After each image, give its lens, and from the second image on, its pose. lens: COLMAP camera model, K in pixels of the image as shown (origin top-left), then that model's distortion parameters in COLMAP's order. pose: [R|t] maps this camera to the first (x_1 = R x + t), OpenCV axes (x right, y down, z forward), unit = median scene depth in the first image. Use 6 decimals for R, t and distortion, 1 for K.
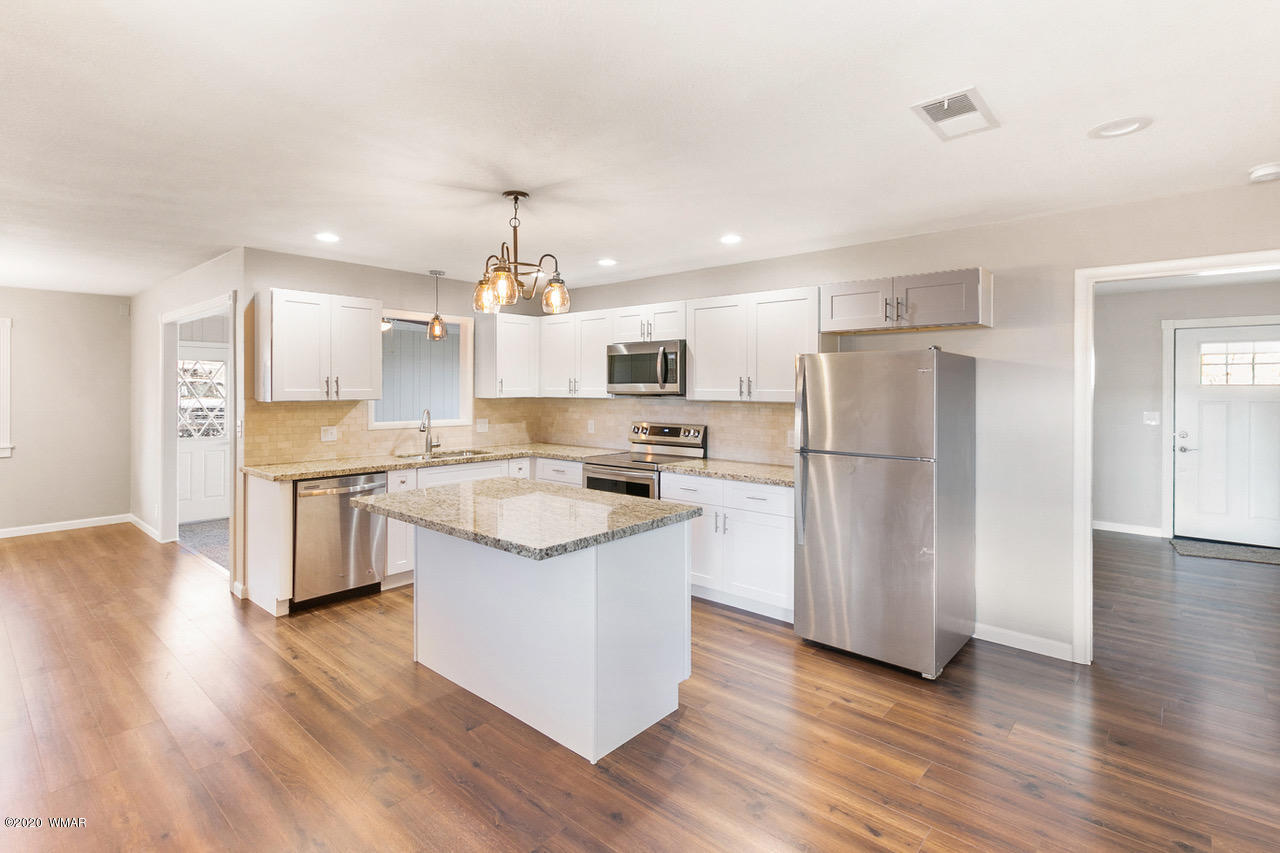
lens RADIAL K [[611.6, 0, 629.8], [0, 611.6, 386.9], [0, 0, 1]] dist [-0.000782, -0.000407]
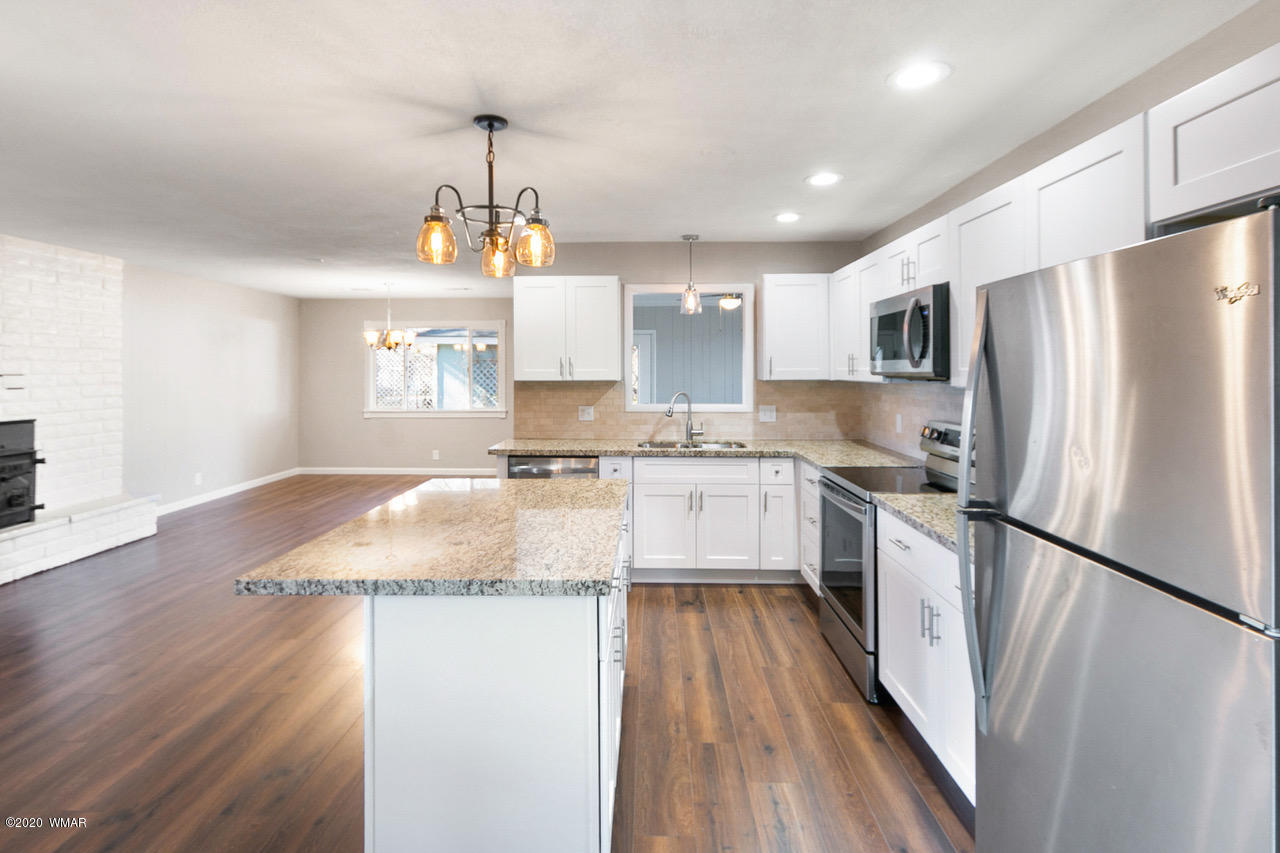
lens RADIAL K [[616.2, 0, 634.2], [0, 616.2, 365.0], [0, 0, 1]] dist [0.011969, -0.008075]
pose [[0.639518, -0.007606, -0.768739, 0.336044], [0.003518, 0.999970, -0.006967, 0.003473], [0.768768, 0.001751, 0.639525, 0.394211]]
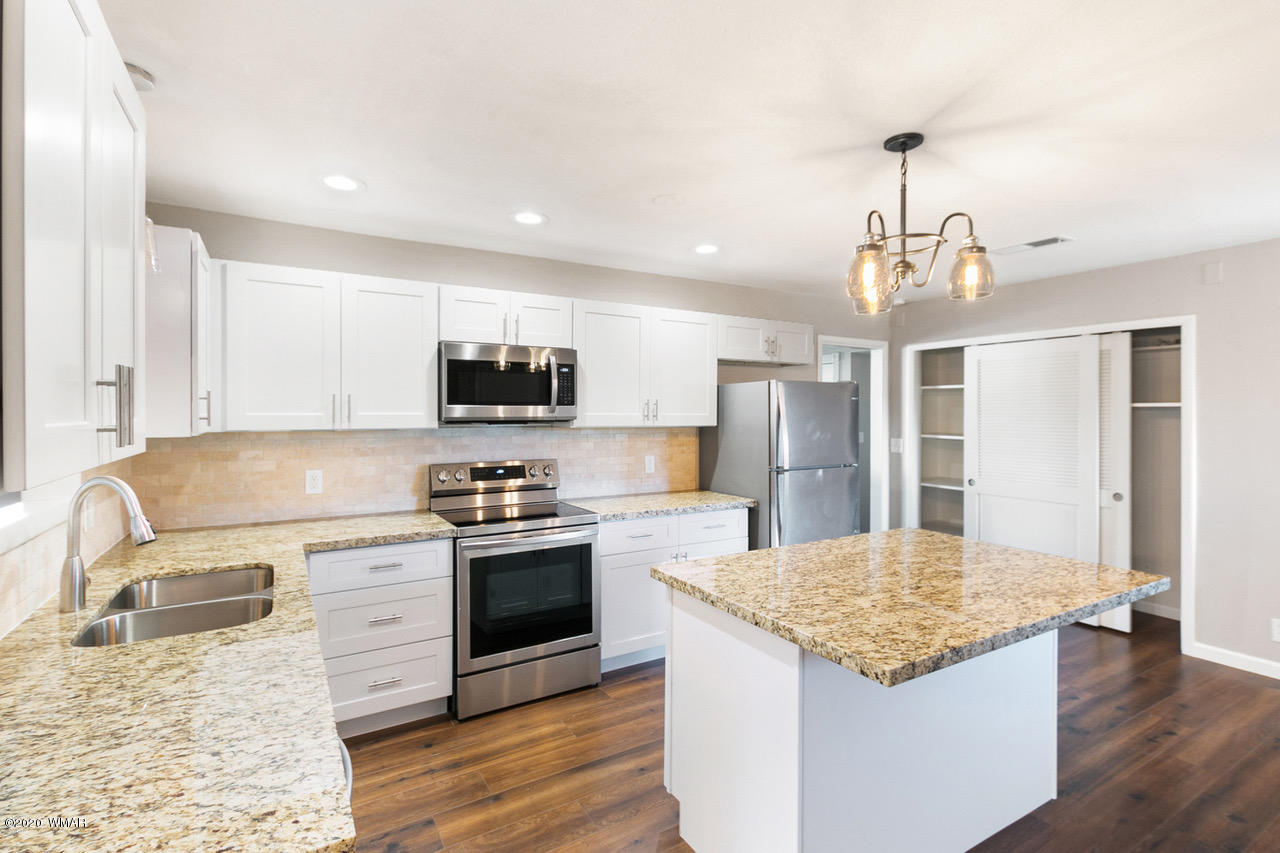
lens RADIAL K [[600.9, 0, 637.1], [0, 600.9, 413.9], [0, 0, 1]] dist [0.001754, 0.000104]
pose [[0.310375, -0.003944, 0.950606, -0.588899], [-0.002283, 0.999985, 0.004894, 0.000826], [-0.950612, -0.003689, 0.310361, 0.670852]]
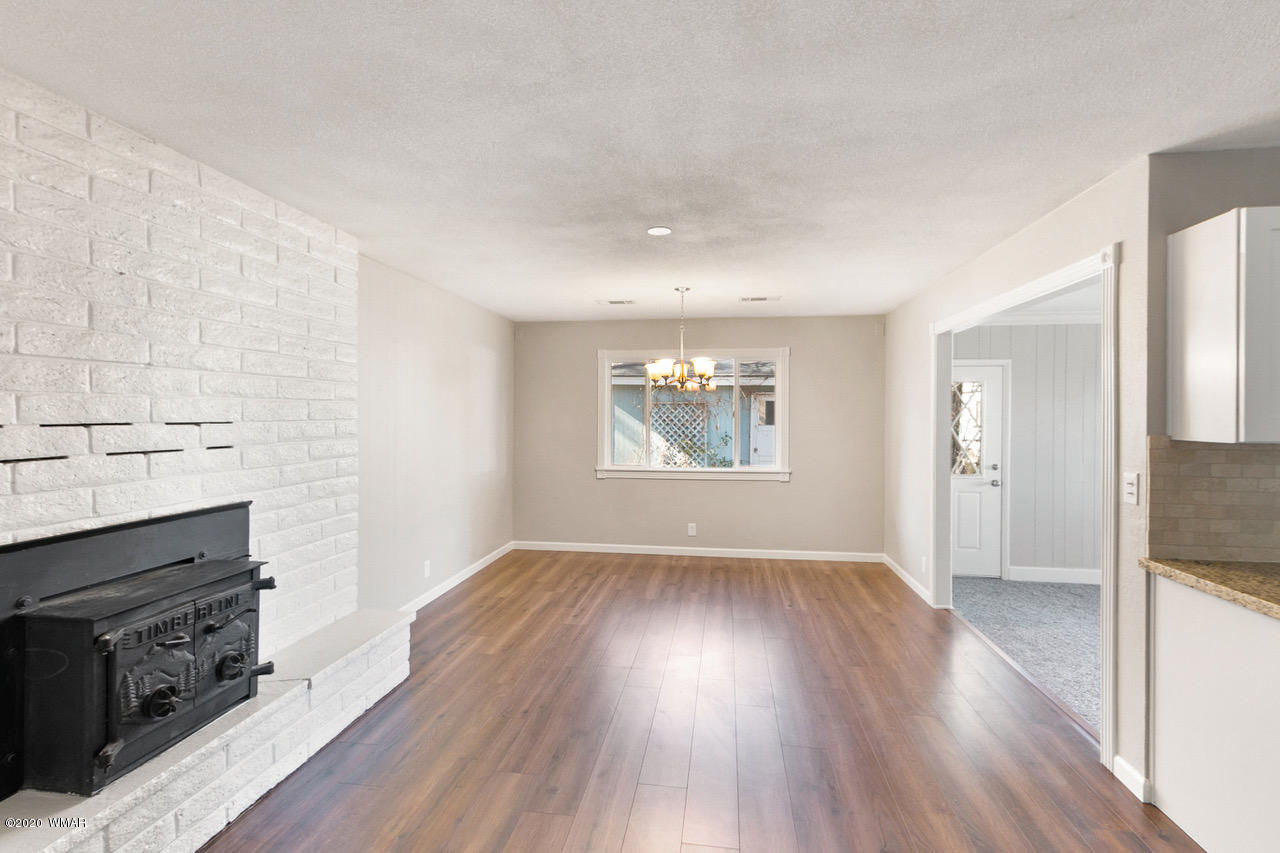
lens RADIAL K [[600.9, 0, 637.1], [0, 600.9, 413.9], [0, 0, 1]] dist [0.001754, 0.000104]
pose [[0.546398, -0.000013, -0.837526, -0.379735], [-0.000671, 1.000000, -0.000454, 0.001396], [0.837526, 0.000810, 0.546397, 0.288620]]
